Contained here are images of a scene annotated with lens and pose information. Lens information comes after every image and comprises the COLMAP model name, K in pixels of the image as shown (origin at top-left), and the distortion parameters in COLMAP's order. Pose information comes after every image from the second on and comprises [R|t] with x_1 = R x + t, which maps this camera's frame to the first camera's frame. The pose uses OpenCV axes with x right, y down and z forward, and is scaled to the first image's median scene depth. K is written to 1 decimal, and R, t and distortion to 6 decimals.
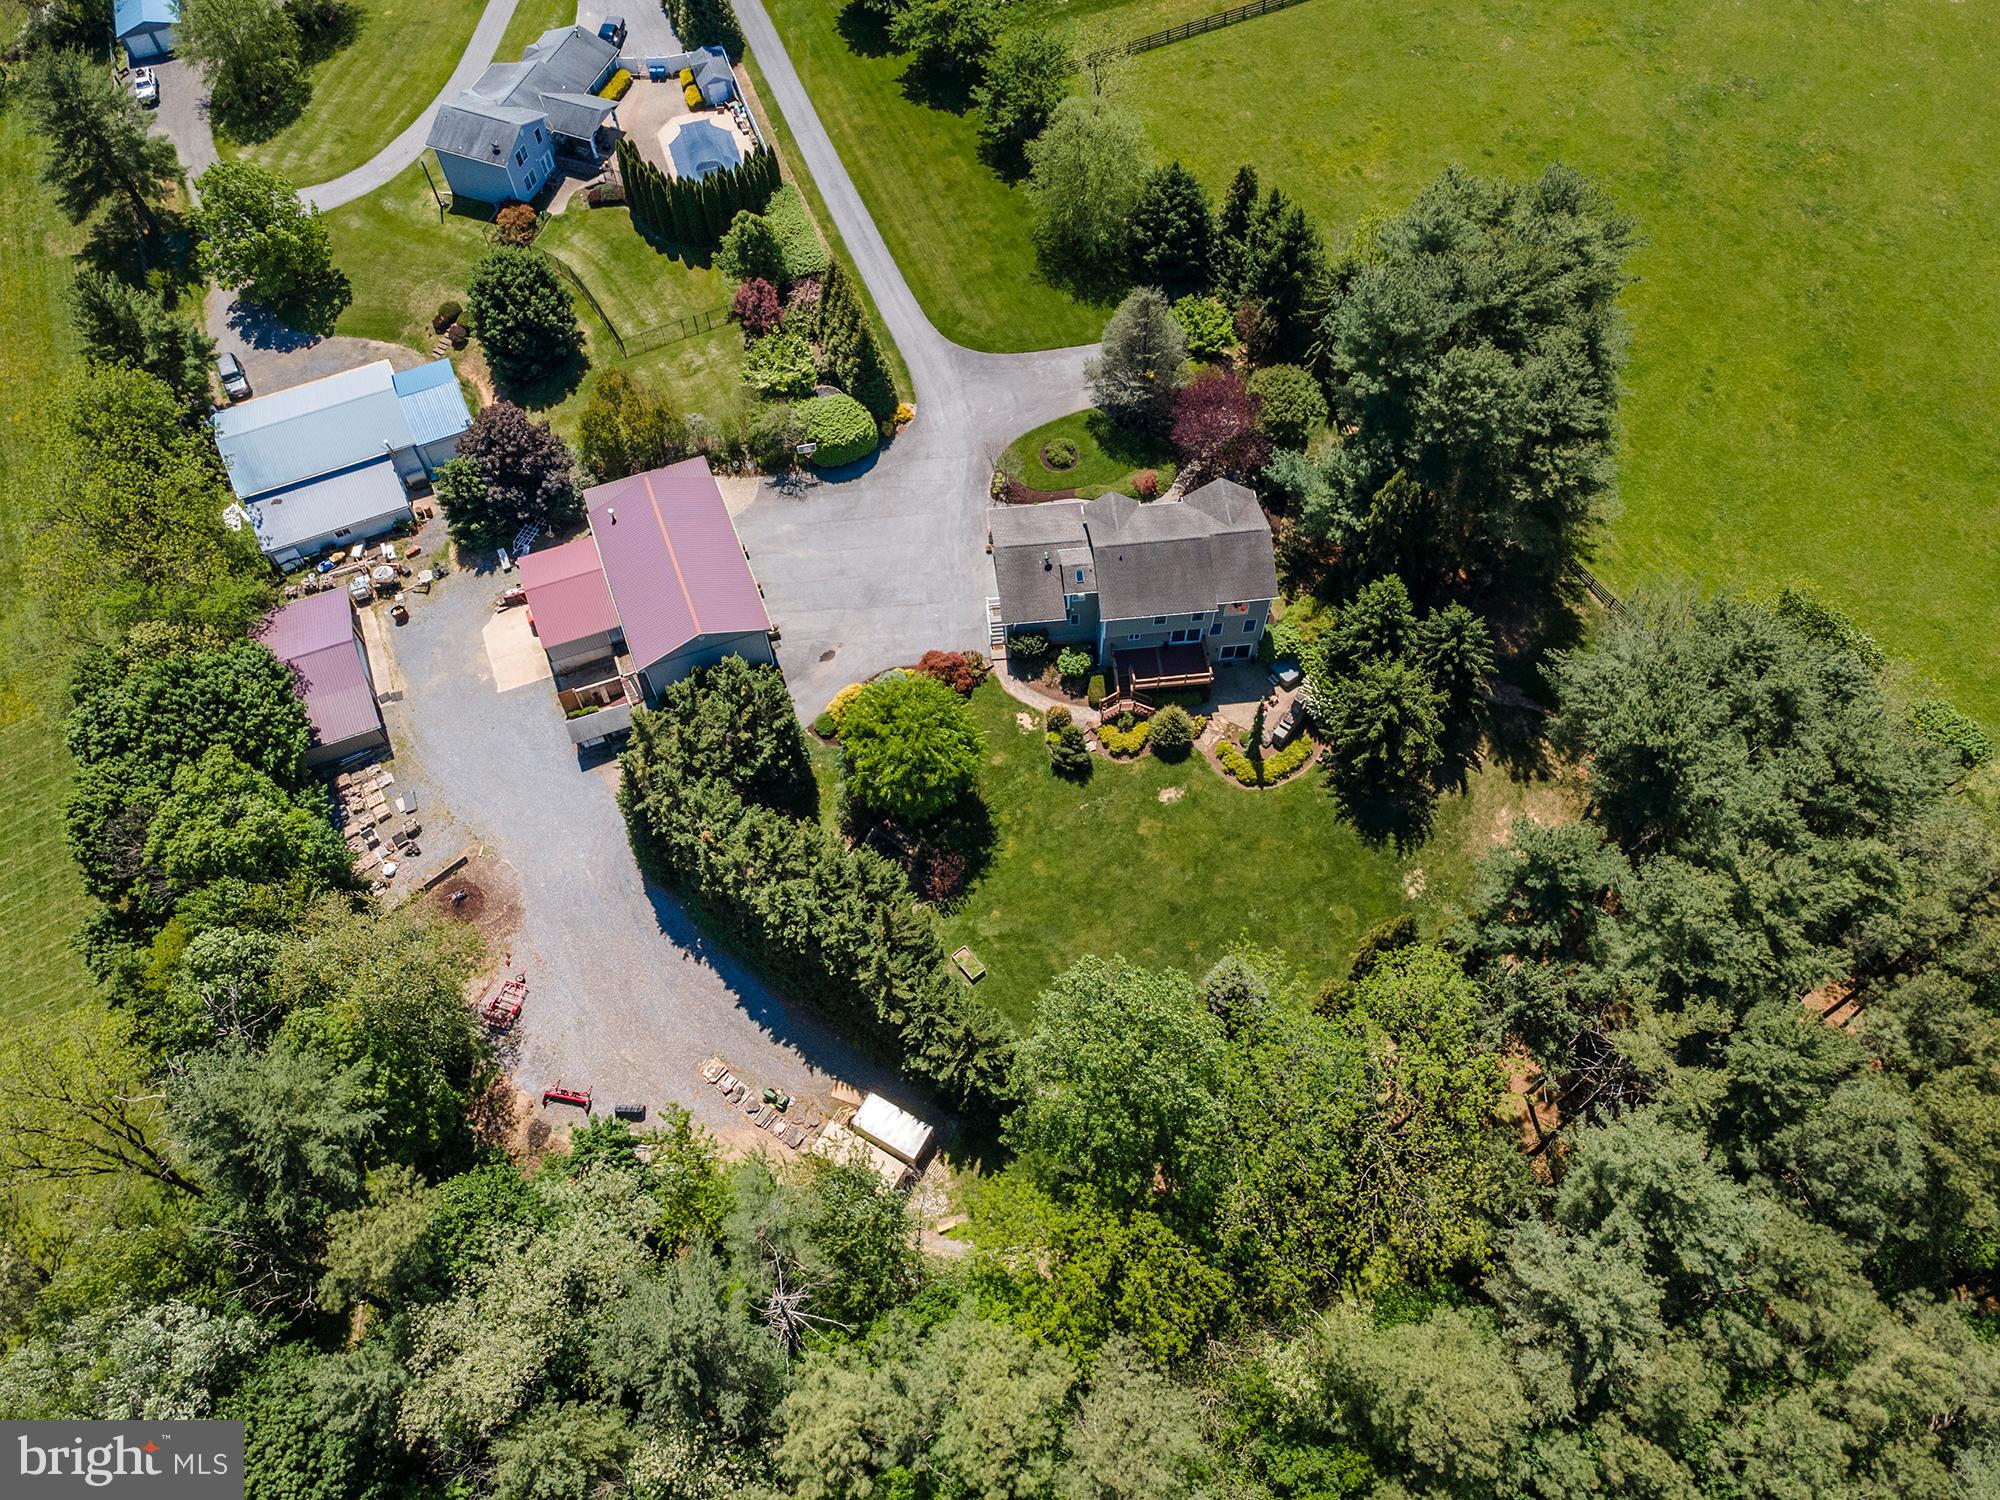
lens RADIAL K [[1444.8, 0, 997.2], [0, 1444.8, 744.8], [0, 0, 1]] dist [0.042402, 0.009095]
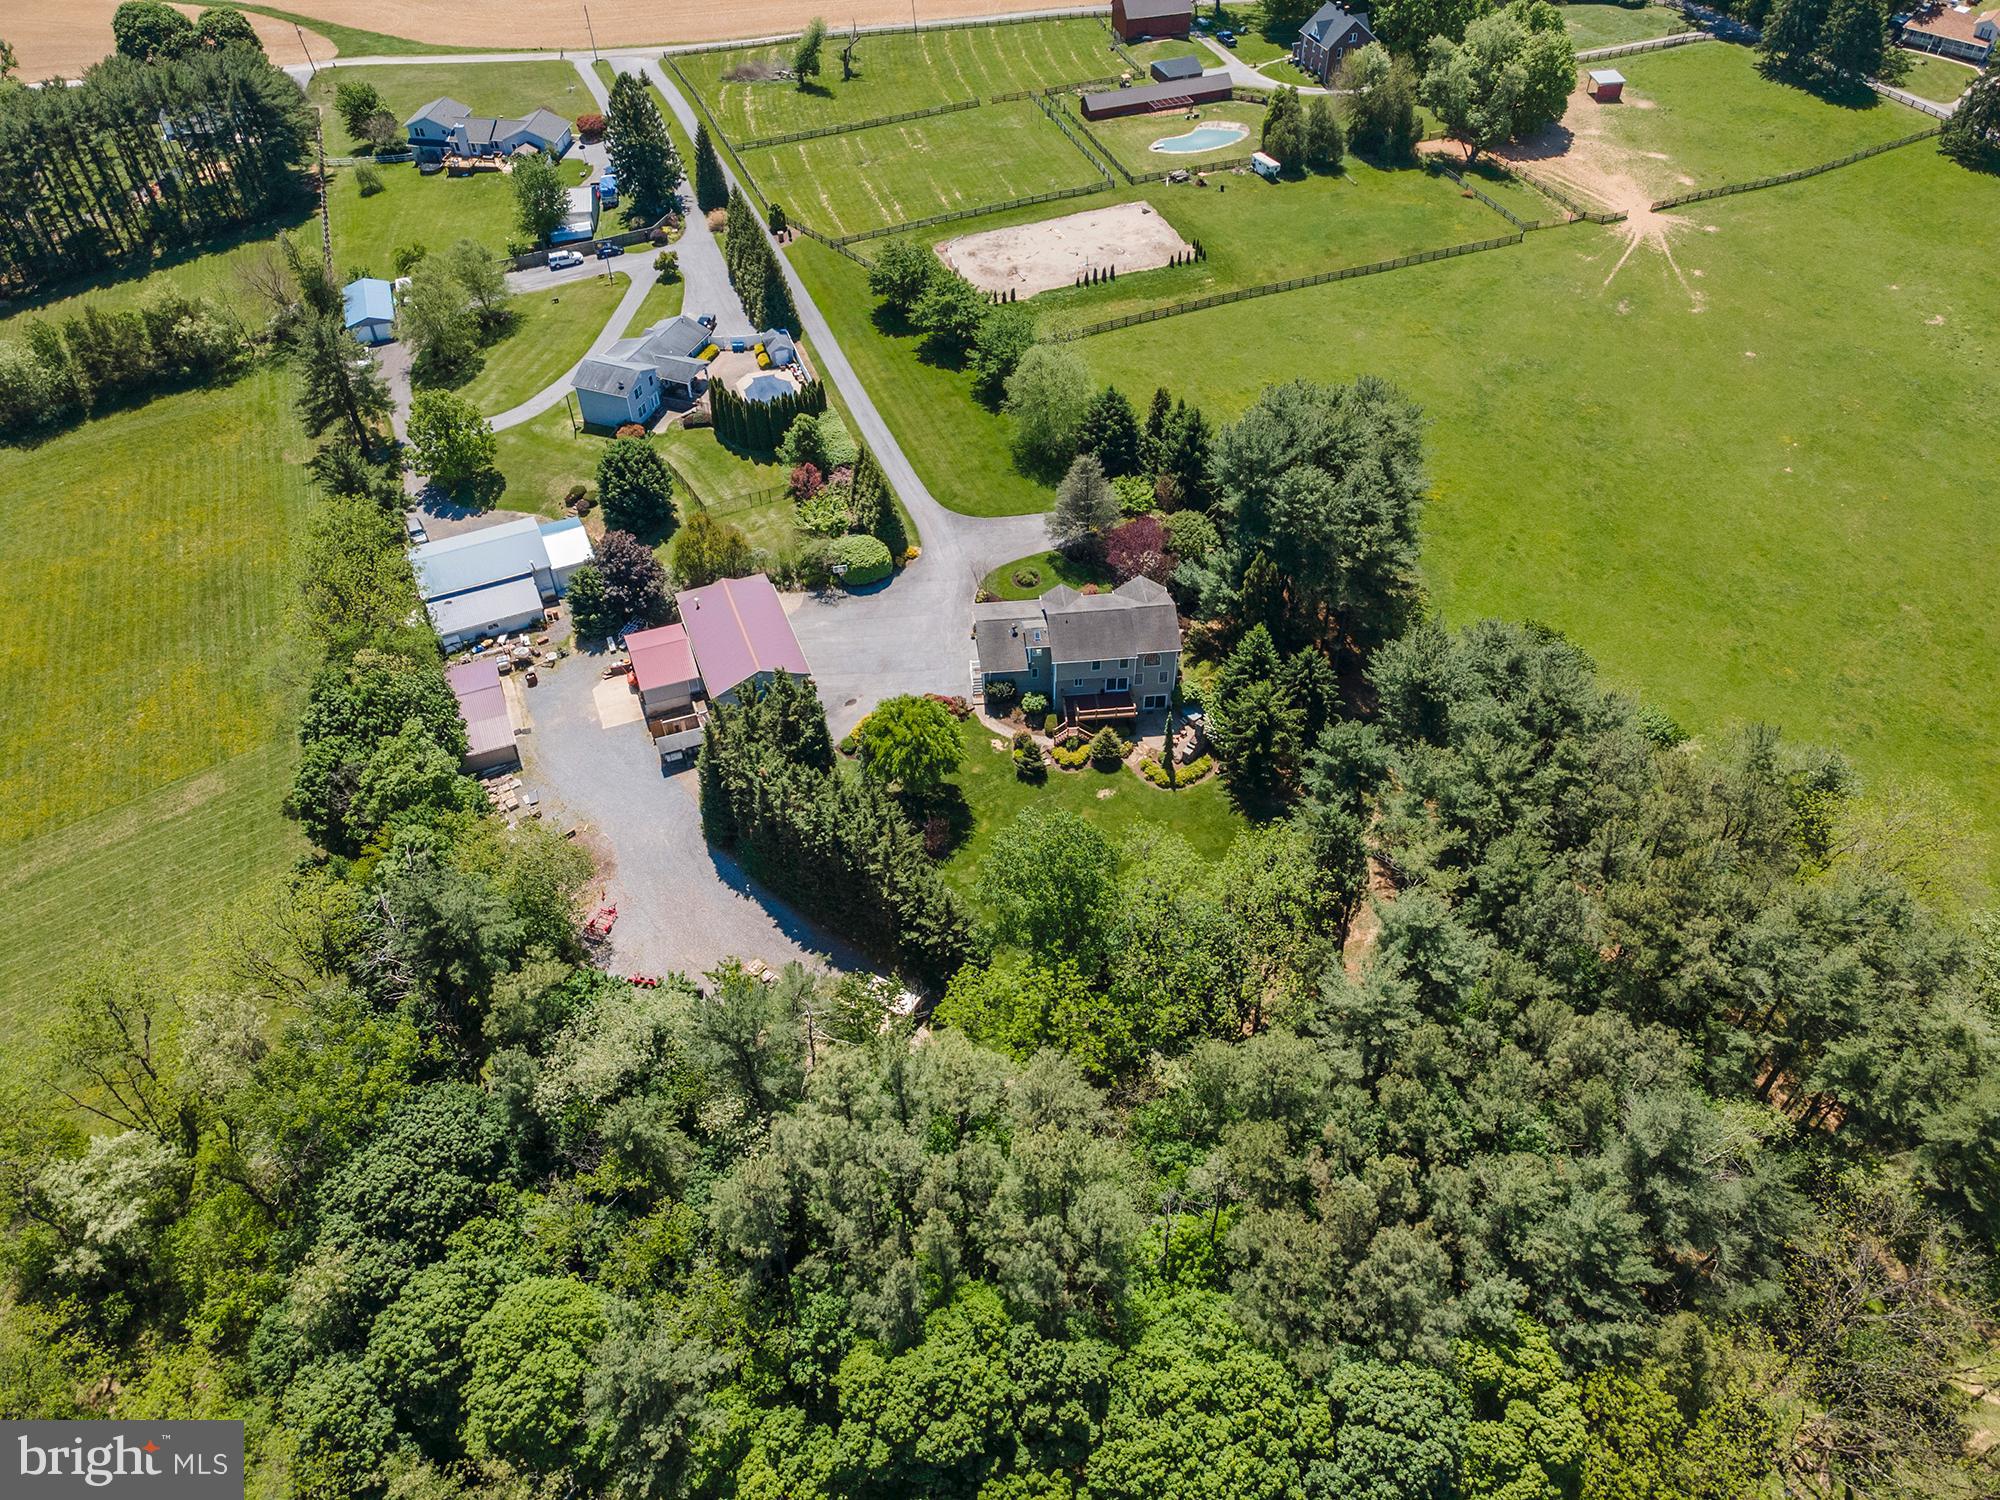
lens RADIAL K [[1444.8, 0, 997.2], [0, 1444.8, 744.8], [0, 0, 1]] dist [0.042402, 0.009095]
pose [[0.999960, 0.007925, -0.004086, 0.023205], [-0.008702, 0.967268, -0.253606, 0.302211], [0.001942, 0.253632, 0.967299, -0.272873]]
